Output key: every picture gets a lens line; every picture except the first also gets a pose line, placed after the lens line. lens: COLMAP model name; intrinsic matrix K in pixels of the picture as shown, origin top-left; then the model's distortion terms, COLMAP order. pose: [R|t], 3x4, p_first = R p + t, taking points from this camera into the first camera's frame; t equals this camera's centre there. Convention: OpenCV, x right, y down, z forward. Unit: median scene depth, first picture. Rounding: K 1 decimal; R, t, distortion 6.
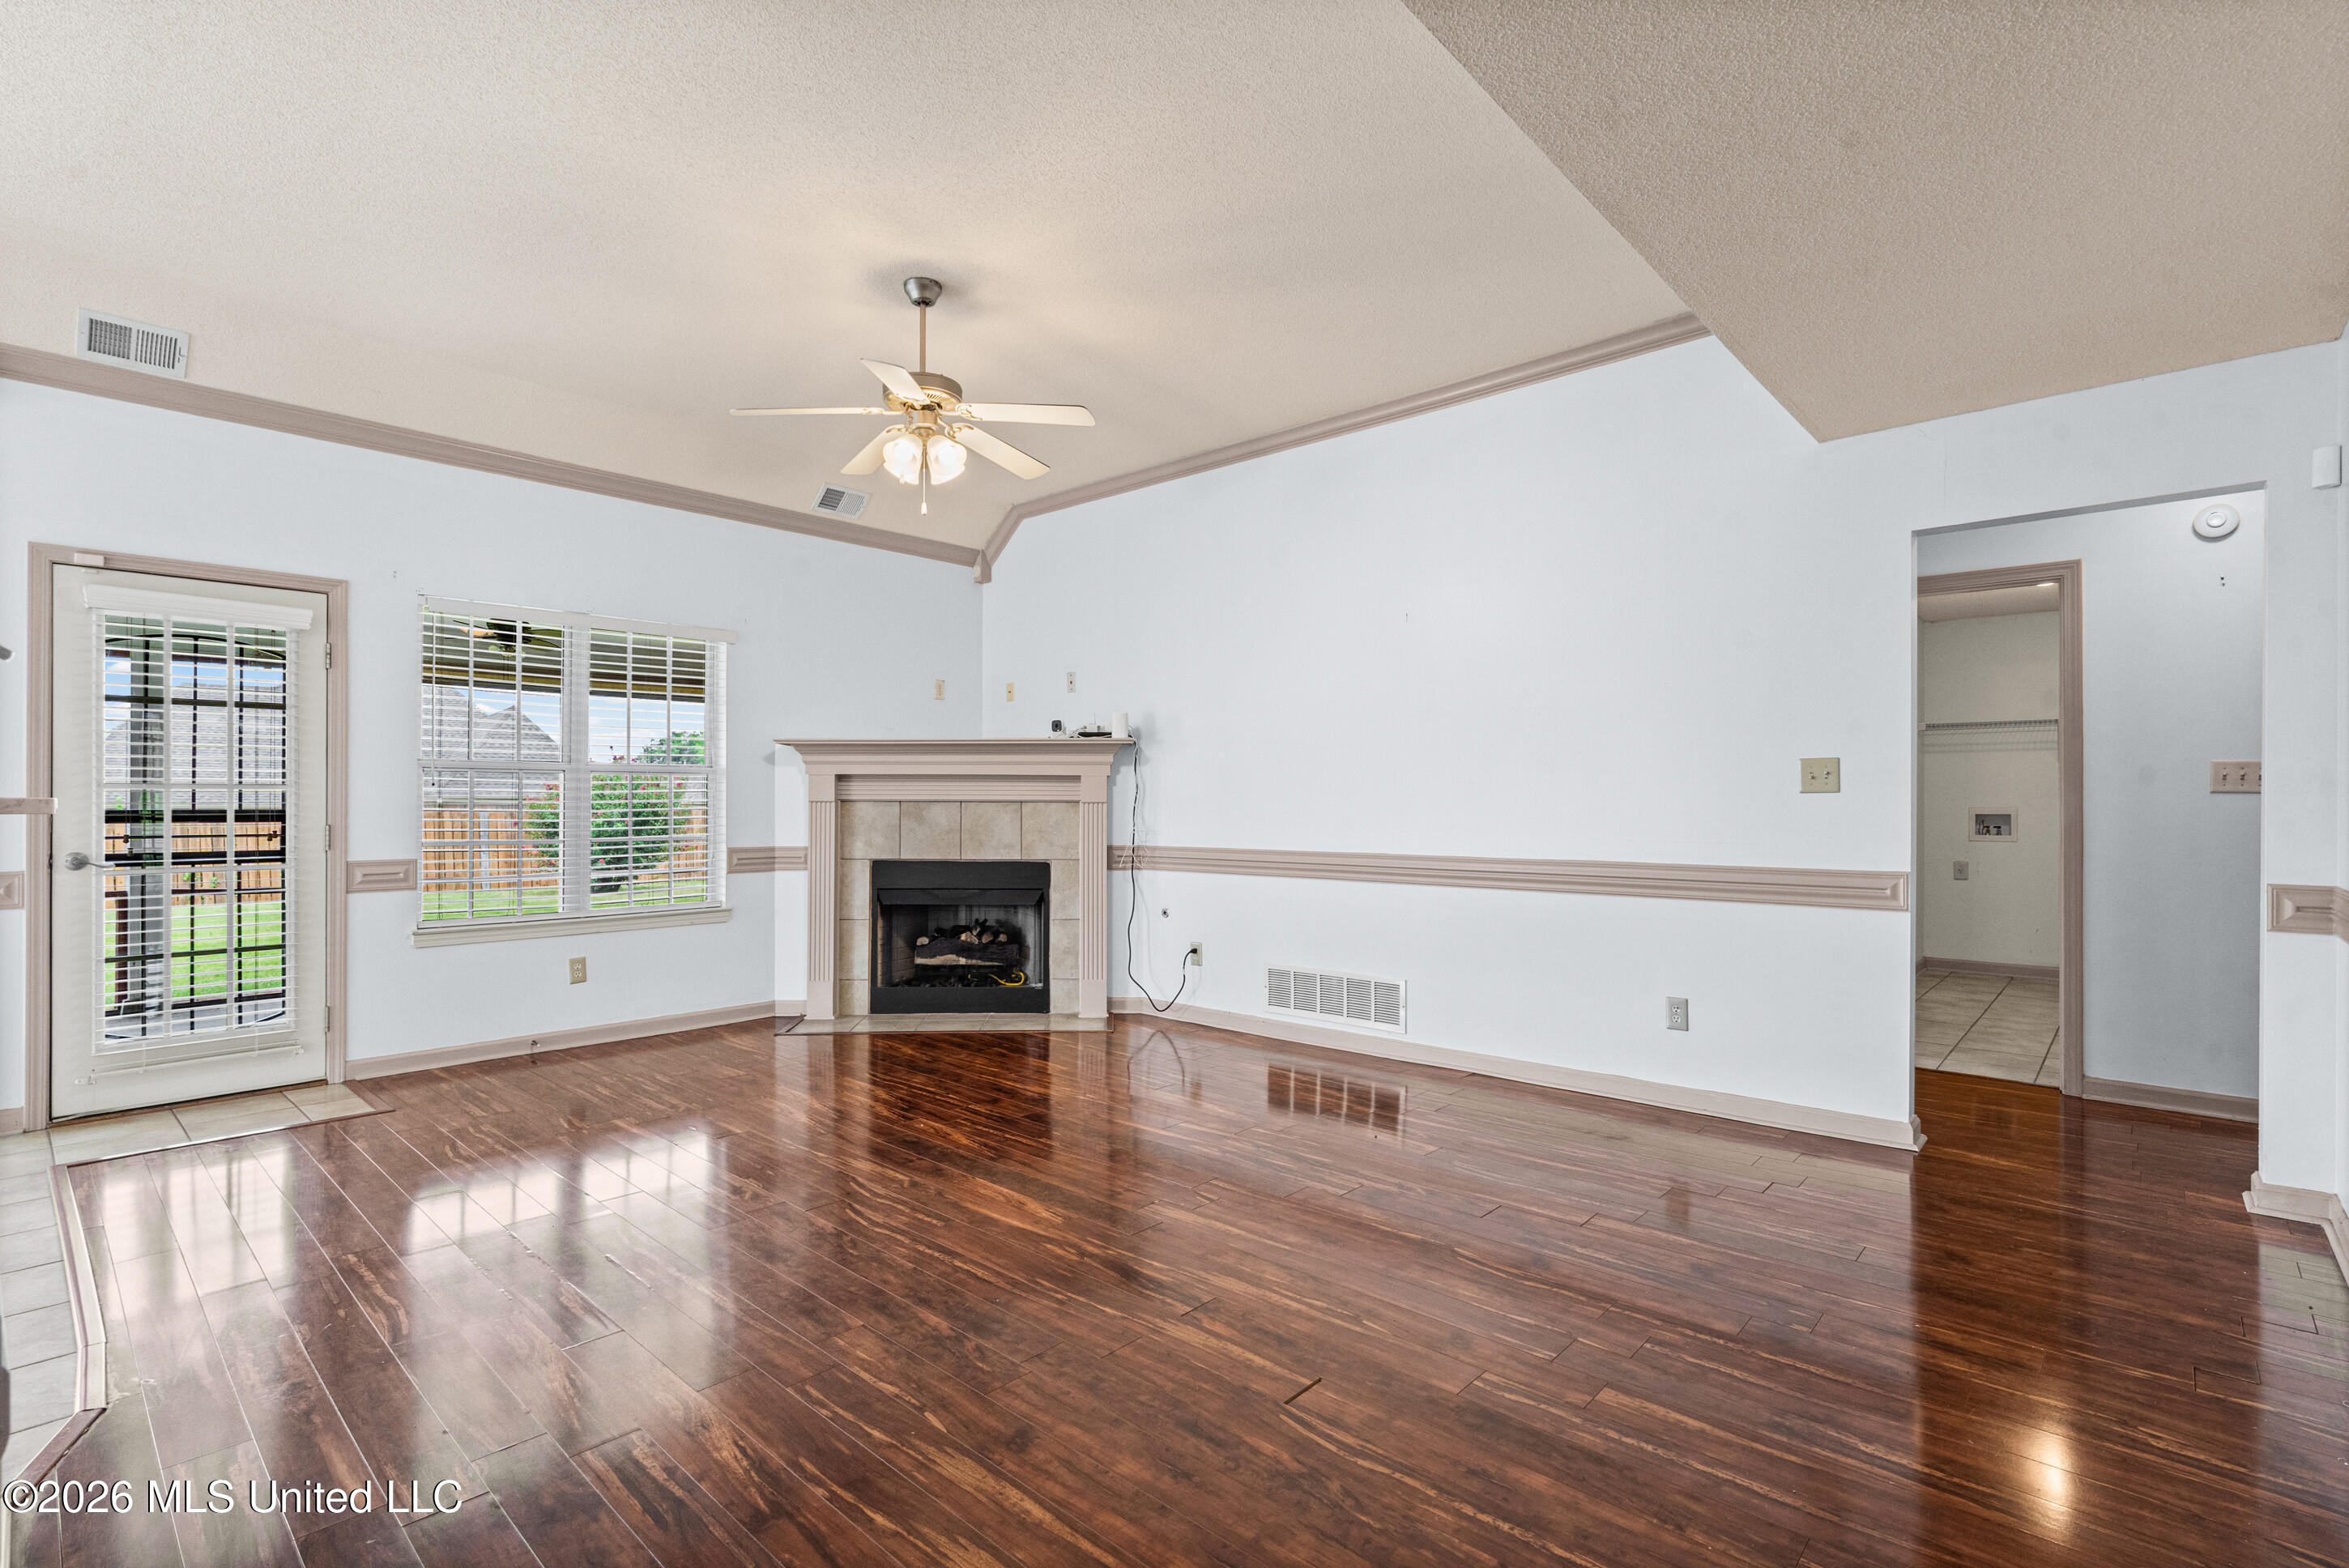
lens RADIAL K [[1086.9, 0, 1165.5], [0, 1086.9, 793.9], [0, 0, 1]] dist [-0.021518, -0.000362]
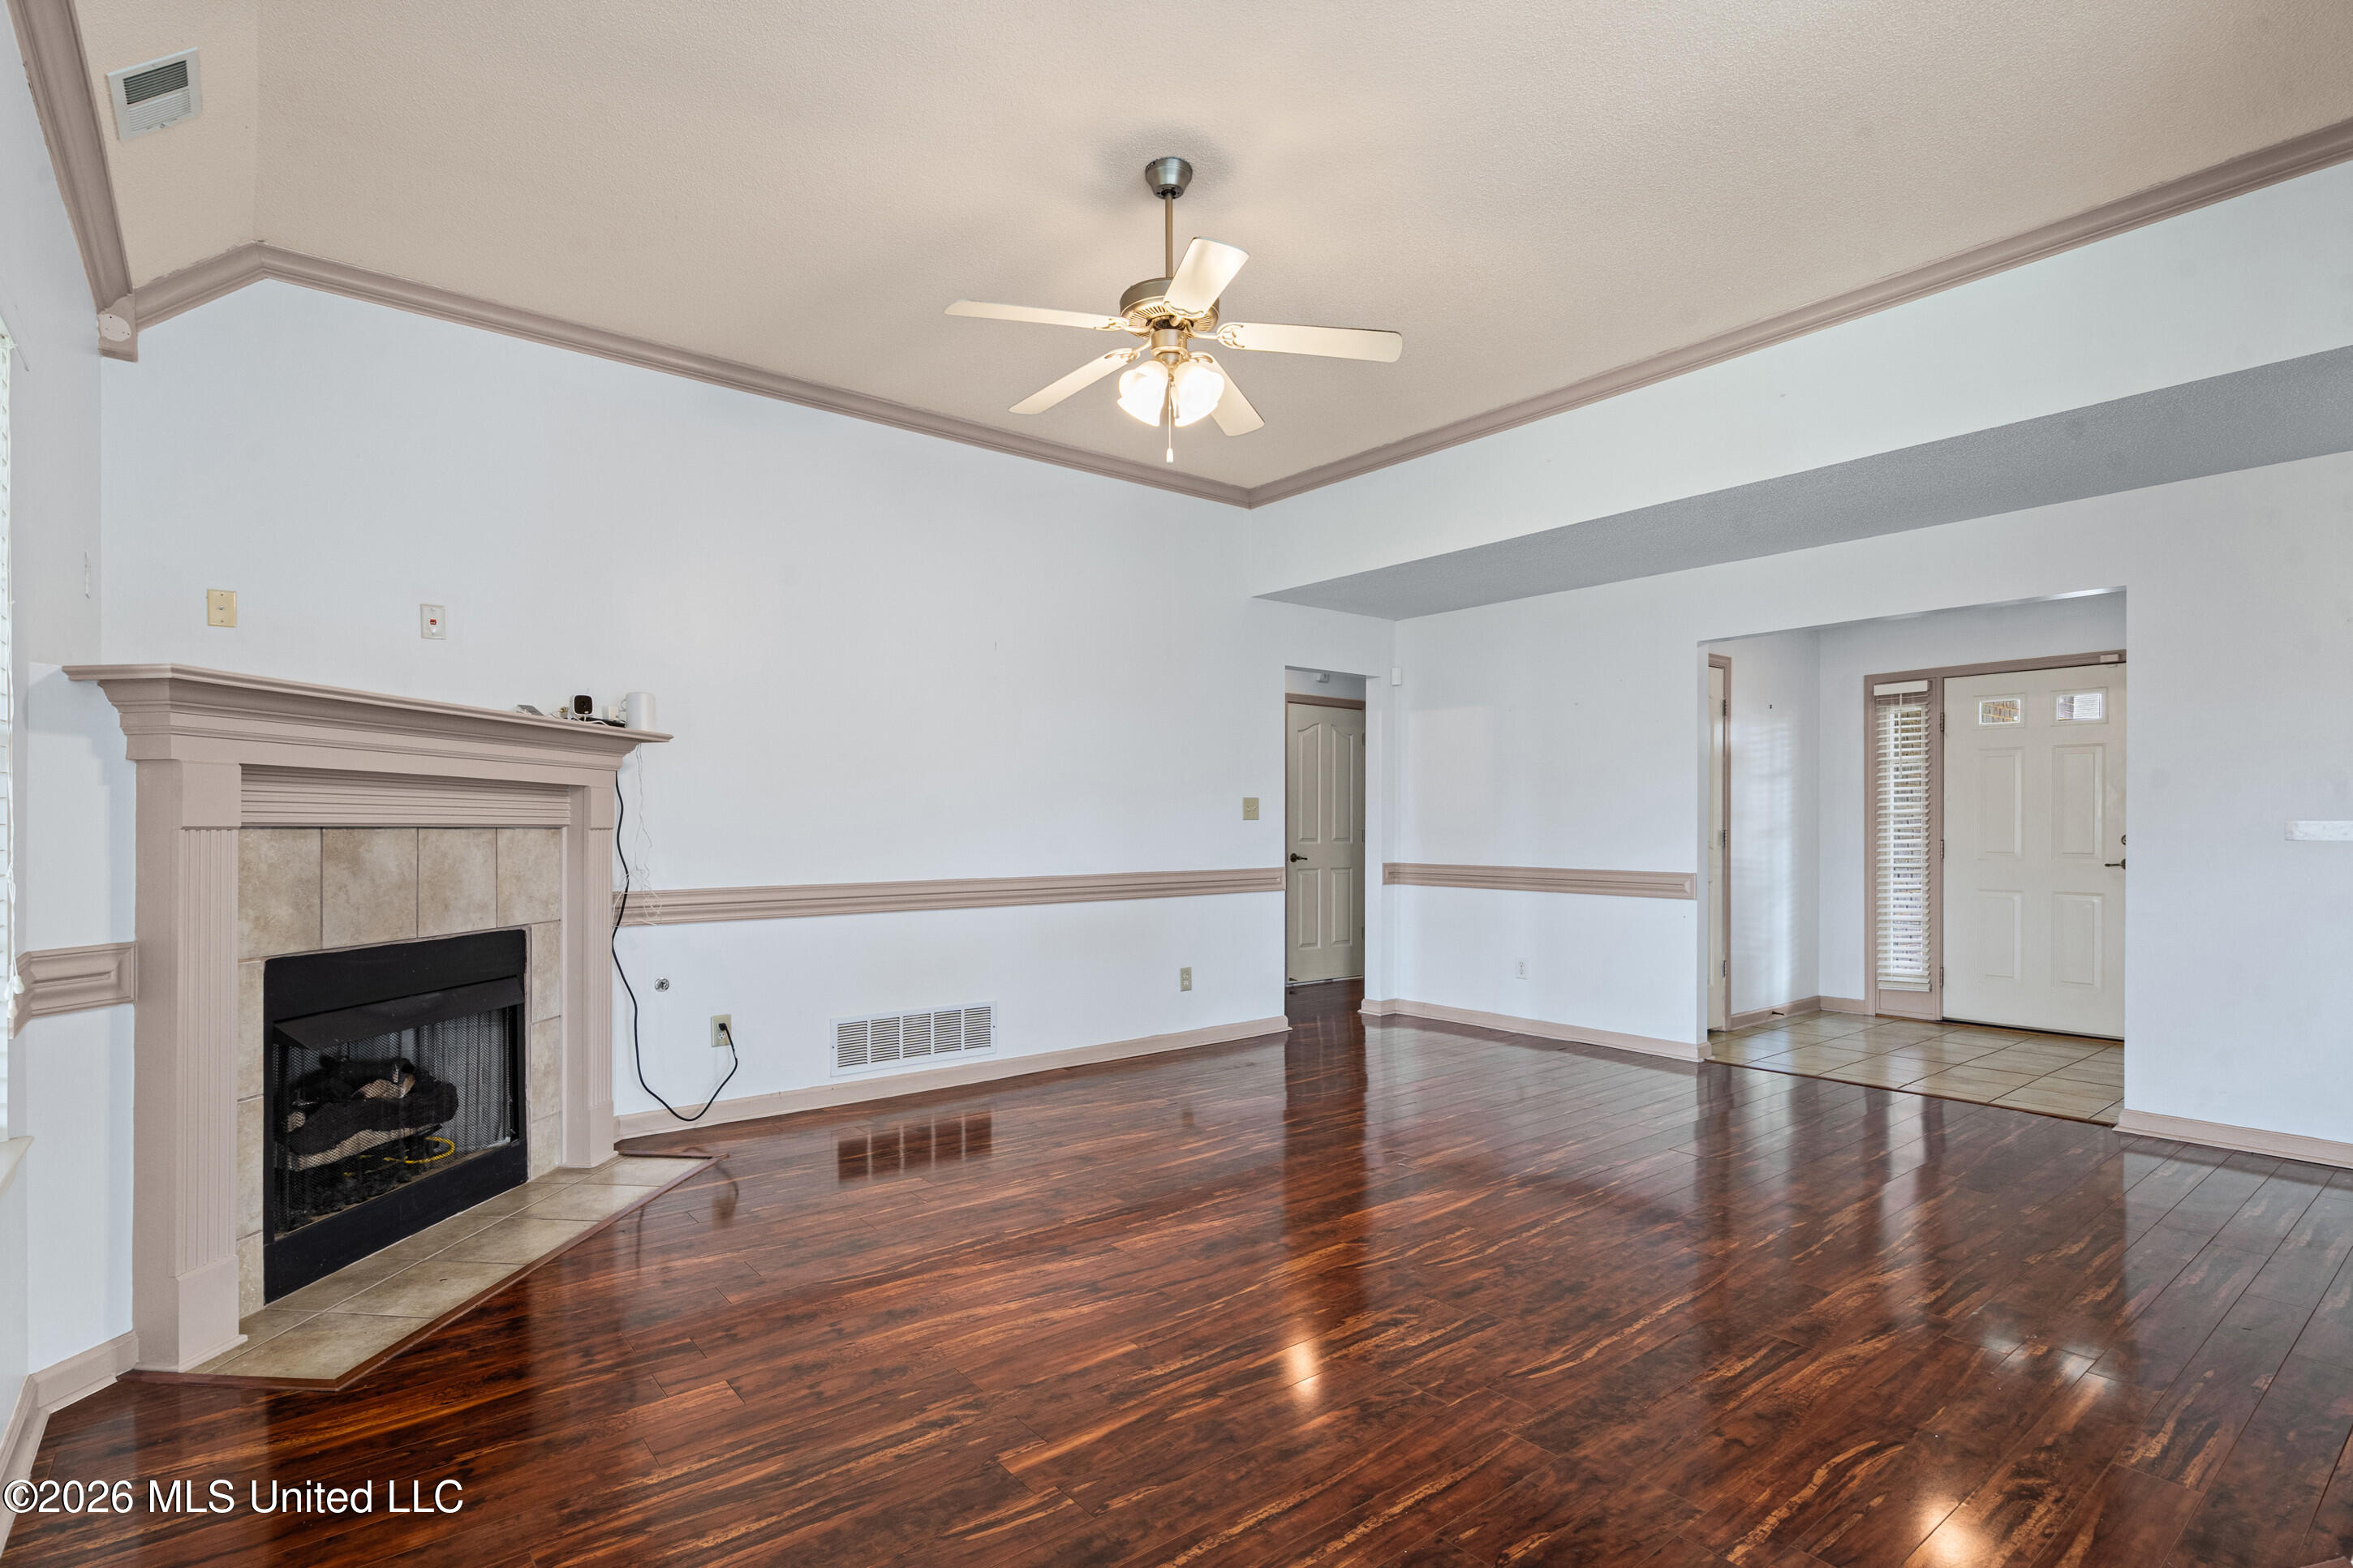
lens RADIAL K [[1119.1, 0, 1170.8], [0, 1119.1, 830.7], [0, 0, 1]] dist [-0.001041, -0.000241]
pose [[0.160388, -0.005380, 0.987039, -0.722806], [-0.004673, 0.999970, 0.006210, 0.003855], [-0.987043, -0.005609, 0.160358, 0.609559]]
